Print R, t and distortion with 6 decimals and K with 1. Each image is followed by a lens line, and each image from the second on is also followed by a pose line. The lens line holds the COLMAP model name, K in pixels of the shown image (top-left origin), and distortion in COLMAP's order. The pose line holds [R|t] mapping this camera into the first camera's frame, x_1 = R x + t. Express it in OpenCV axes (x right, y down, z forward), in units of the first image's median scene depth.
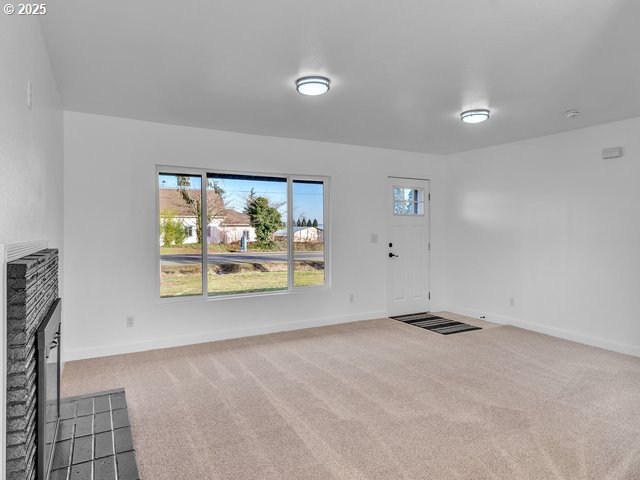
lens RADIAL K [[397.2, 0, 319.5], [0, 397.2, 239.0], [0, 0, 1]] dist [-0.005231, -0.000558]
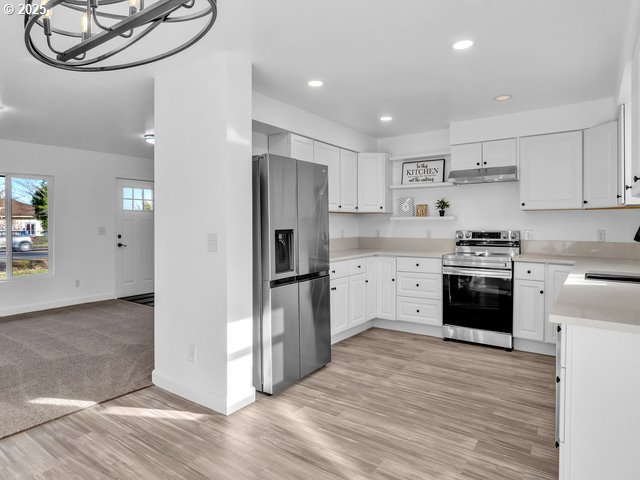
lens RADIAL K [[397.2, 0, 319.9], [0, 397.2, 235.4], [0, 0, 1]] dist [-0.005231, -0.000558]
pose [[0.912020, -0.016825, 0.409801, 0.251786], [0.012545, 0.999835, 0.013131, 0.004330], [-0.409955, -0.006835, 0.912080, -0.326774]]
